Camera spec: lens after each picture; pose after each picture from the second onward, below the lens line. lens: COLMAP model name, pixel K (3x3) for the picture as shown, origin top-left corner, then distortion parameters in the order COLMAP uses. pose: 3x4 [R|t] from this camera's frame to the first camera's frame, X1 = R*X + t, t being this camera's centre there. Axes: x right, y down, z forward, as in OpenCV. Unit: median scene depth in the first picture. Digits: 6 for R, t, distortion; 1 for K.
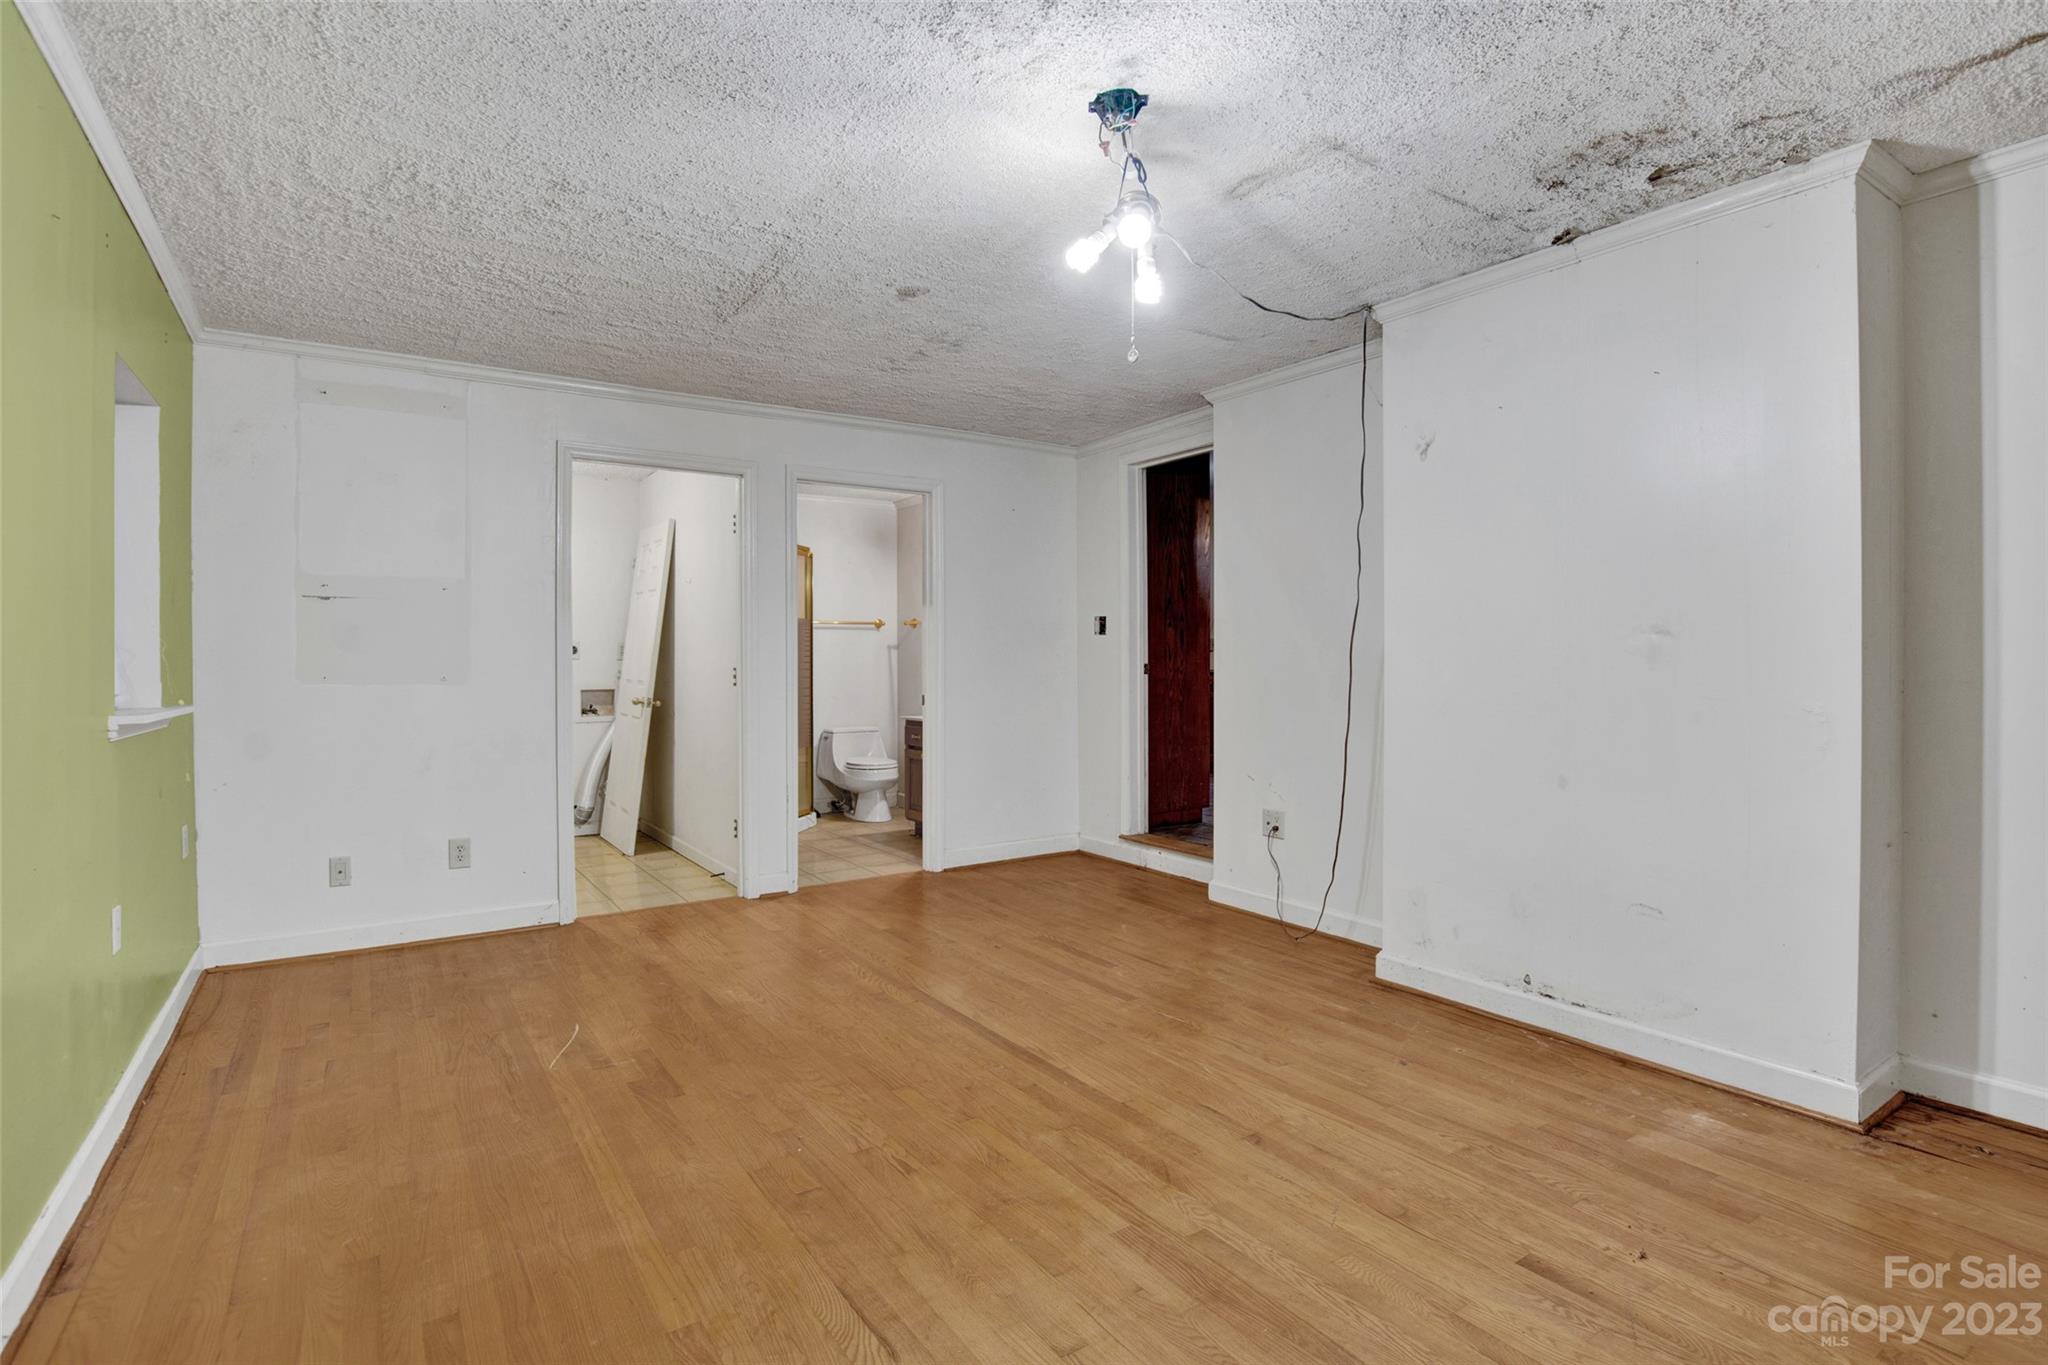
lens RADIAL K [[1002.9, 0, 1029.1], [0, 1002.9, 678.0], [0, 0, 1]] dist [-0.006652, -0.000806]
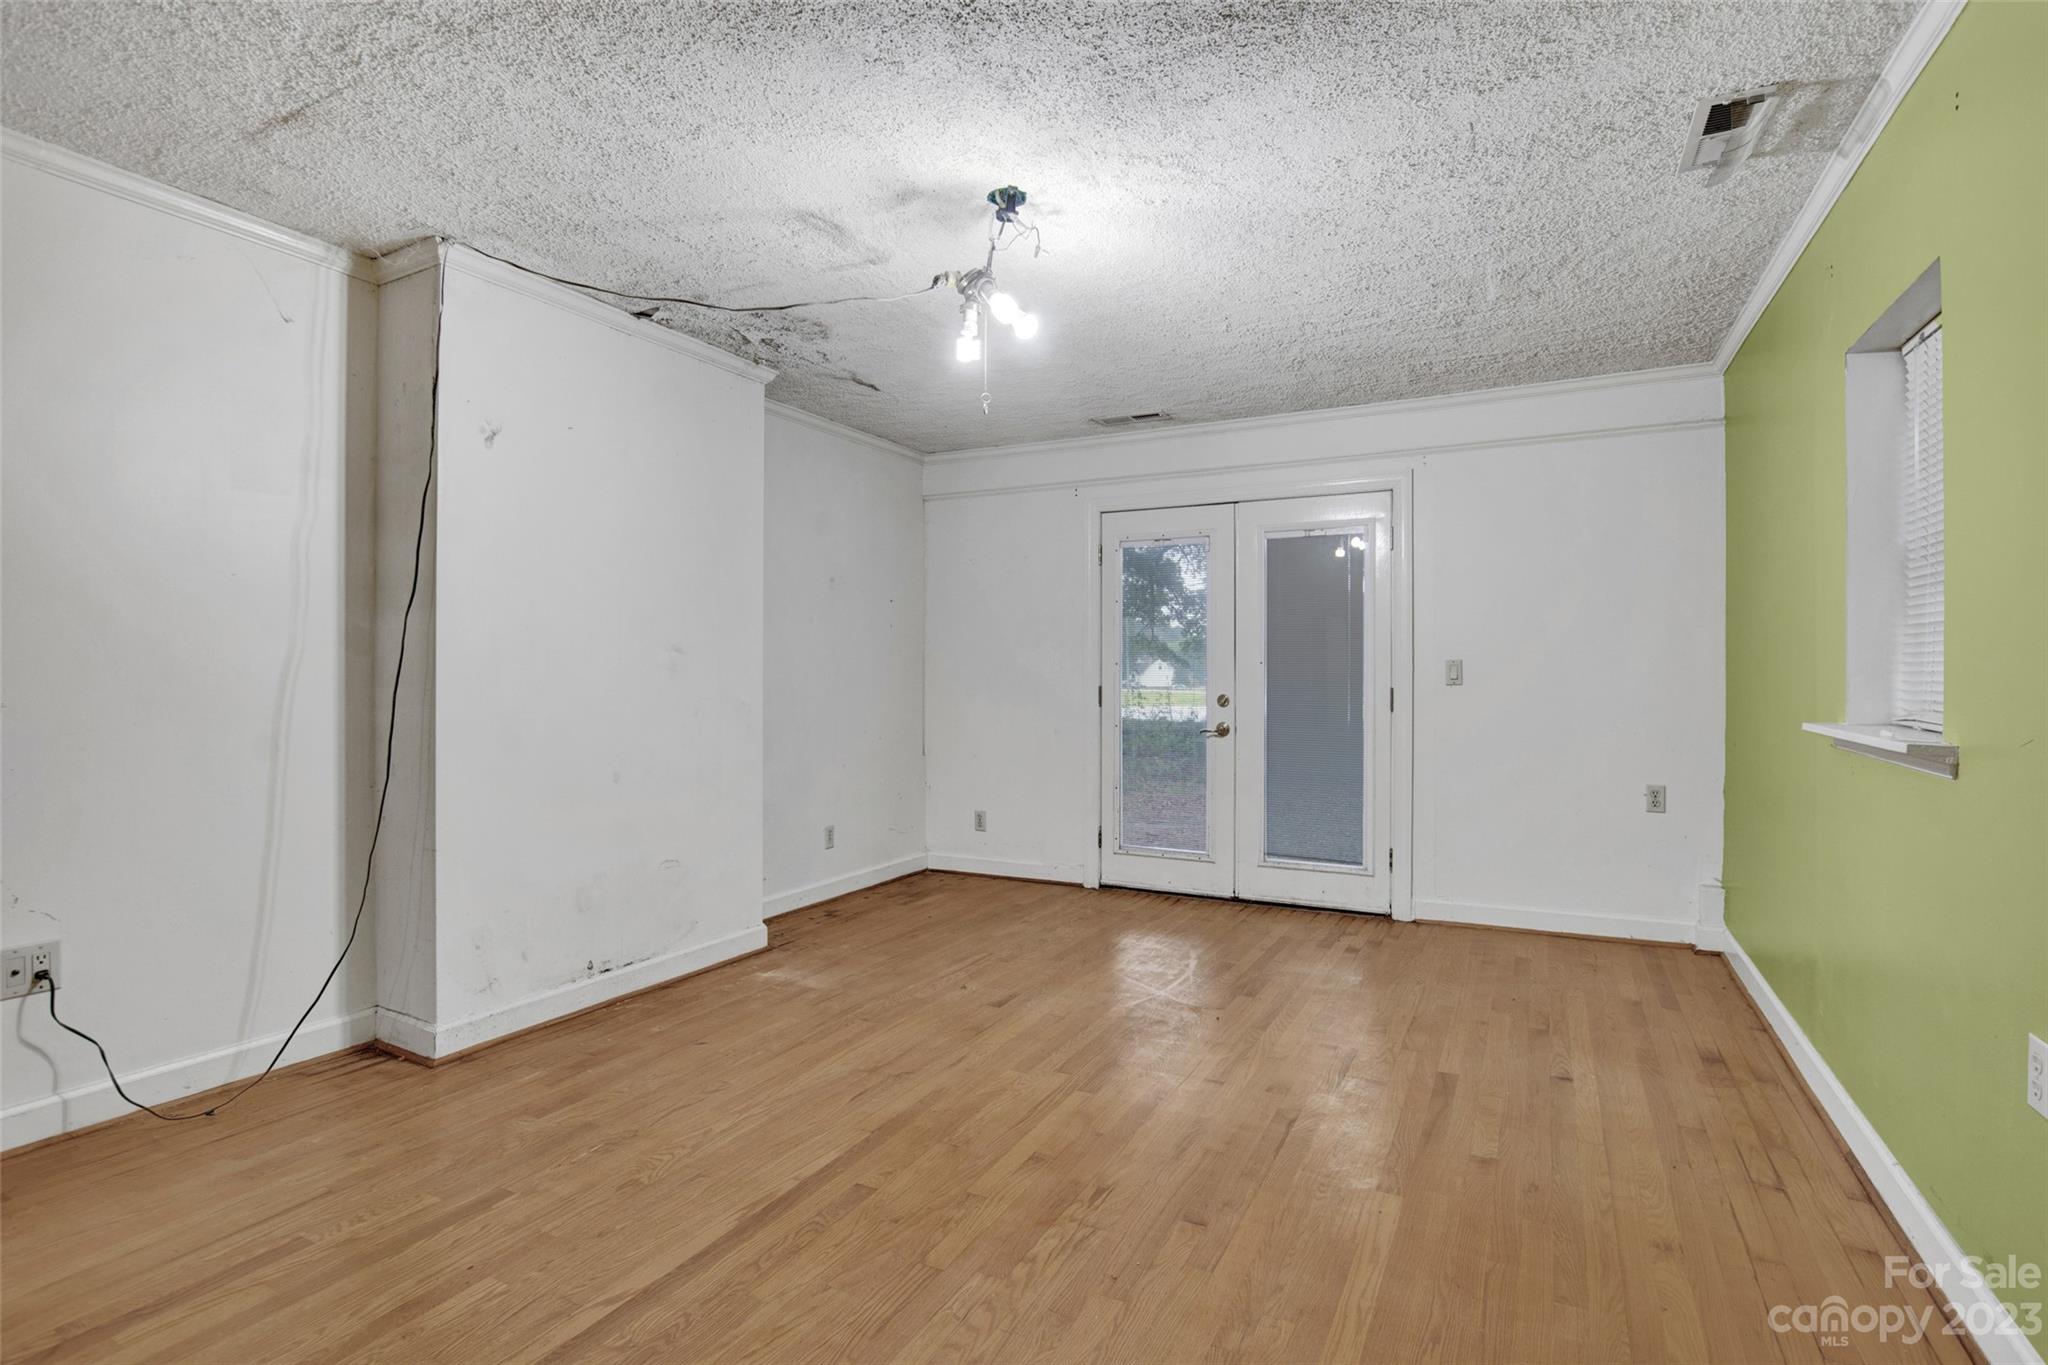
lens RADIAL K [[1002.9, 0, 1027.2], [0, 1002.9, 671.9], [0, 0, 1]] dist [-0.006652, -0.000806]
pose [[-0.477219, 0.002848, 0.878780, -0.742473], [0.011673, 0.999927, 0.003099, -0.016089], [-0.878707, 0.011737, -0.477218, 1.194508]]
